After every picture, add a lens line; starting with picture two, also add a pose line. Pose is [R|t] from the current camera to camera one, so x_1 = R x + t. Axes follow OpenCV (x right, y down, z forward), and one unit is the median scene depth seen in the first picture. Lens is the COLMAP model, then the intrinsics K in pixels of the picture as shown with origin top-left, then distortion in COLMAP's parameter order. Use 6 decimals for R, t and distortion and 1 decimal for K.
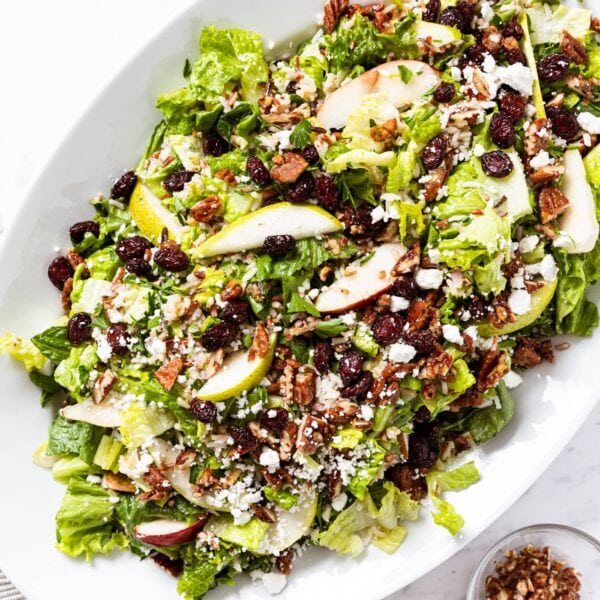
lens RADIAL K [[1000.4, 0, 300.0], [0, 1000.4, 300.0], [0, 0, 1]] dist [-0.010299, 0.018098]
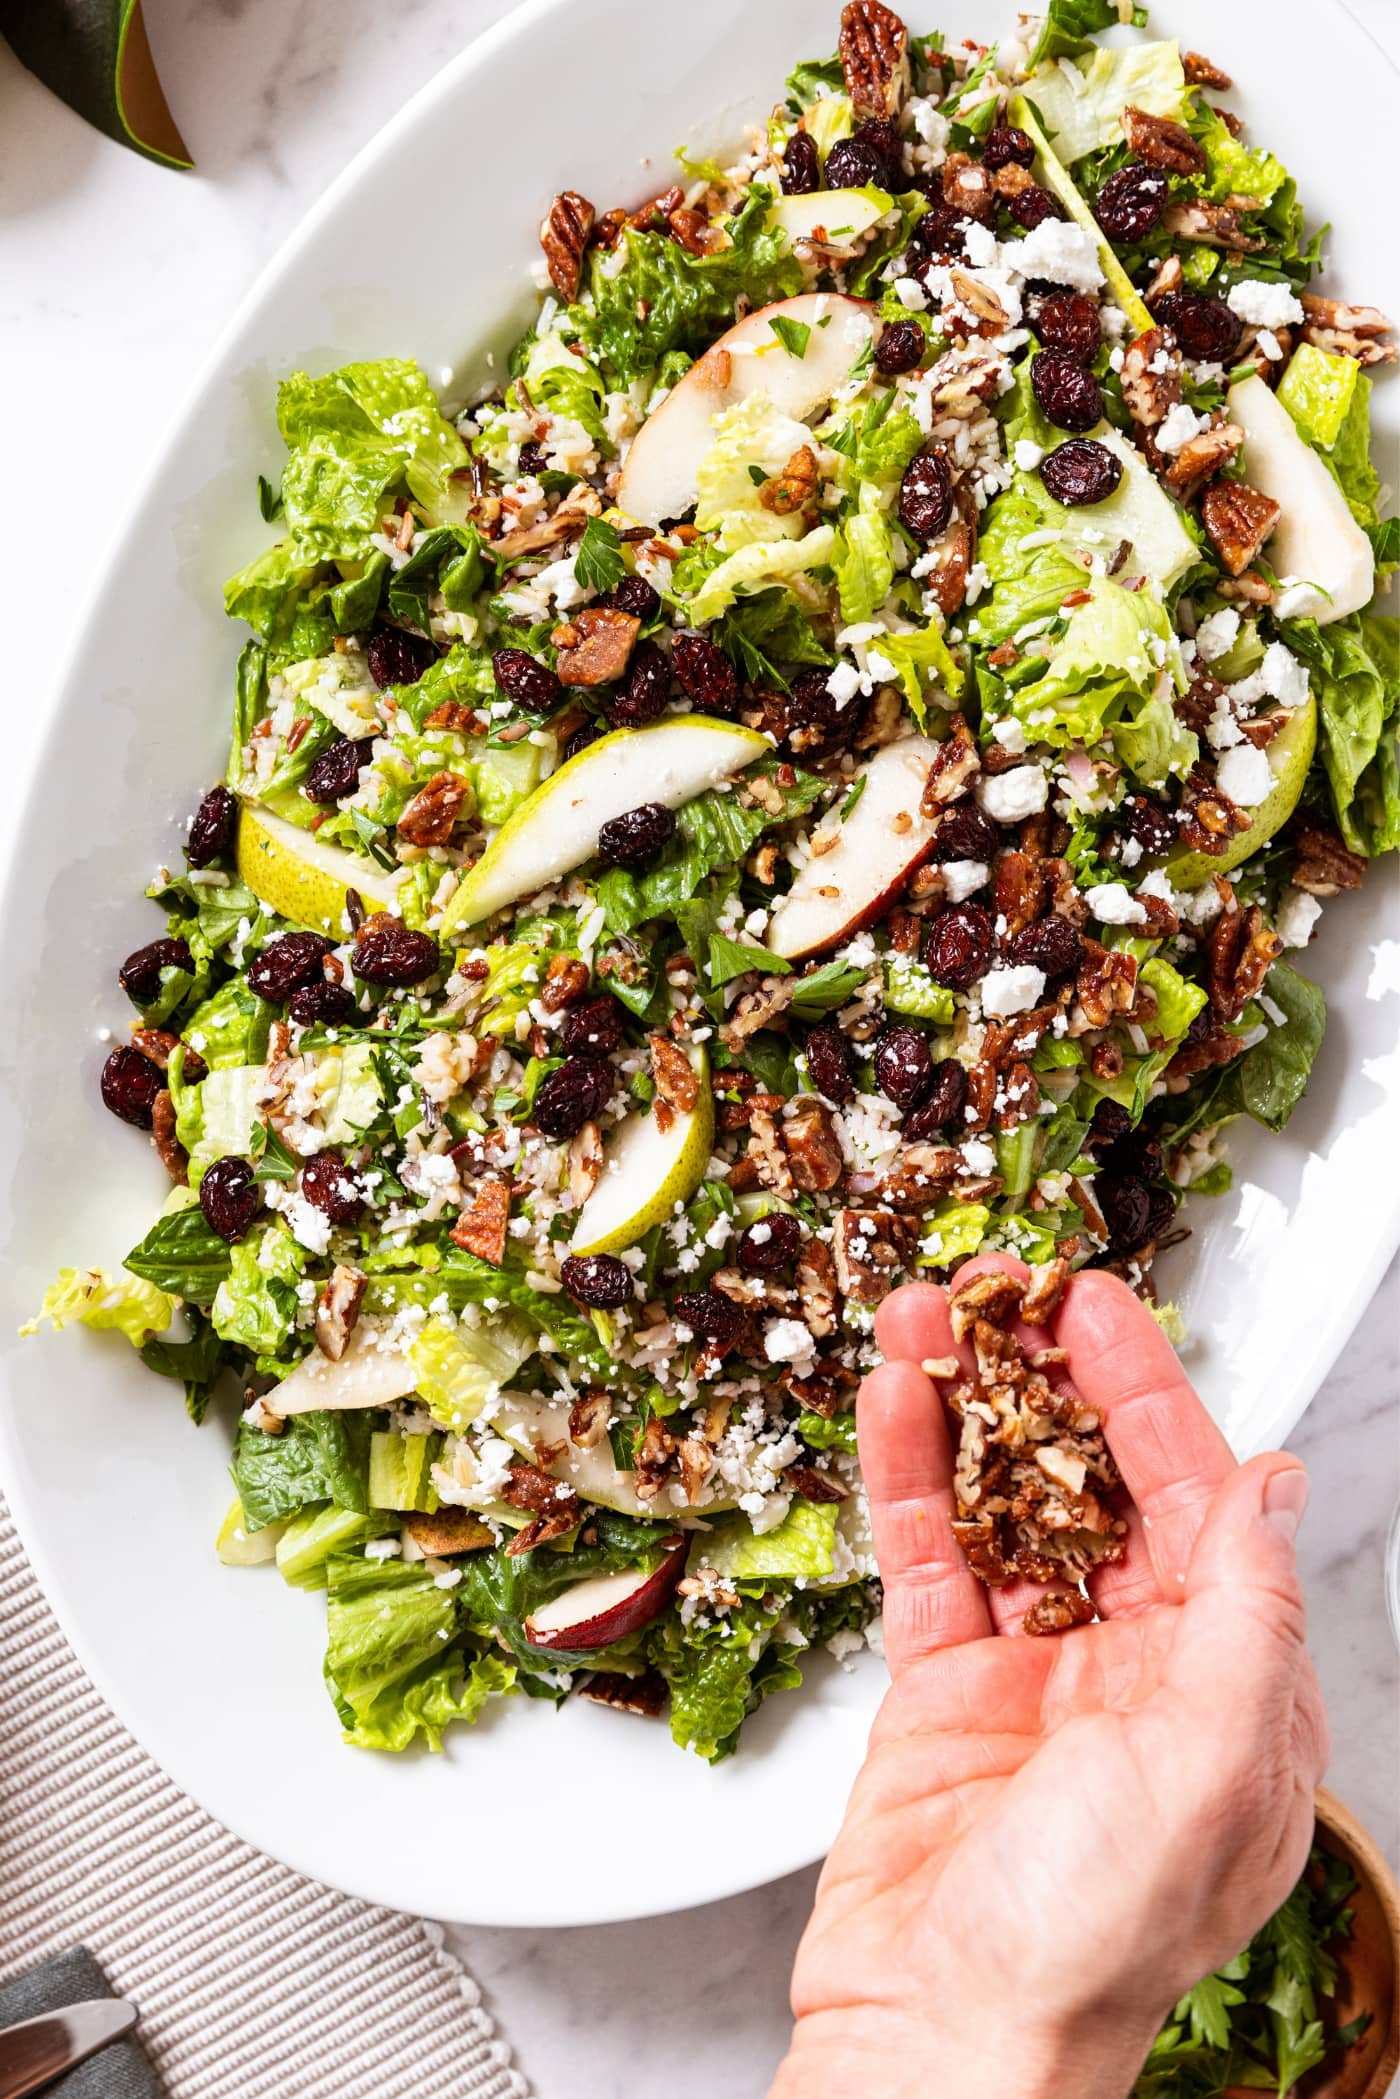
lens RADIAL K [[2788.2, 0, 700.0], [0, 2788.2, 1049.5], [0, 0, 1]] dist [-0.015807, -0.029698]
pose [[0.944729, -0.326869, 0.025365, -0.052704], [0.326862, 0.945061, 0.004511, 0.029011], [-0.025446, 0.004029, 0.999668, -0.119293]]
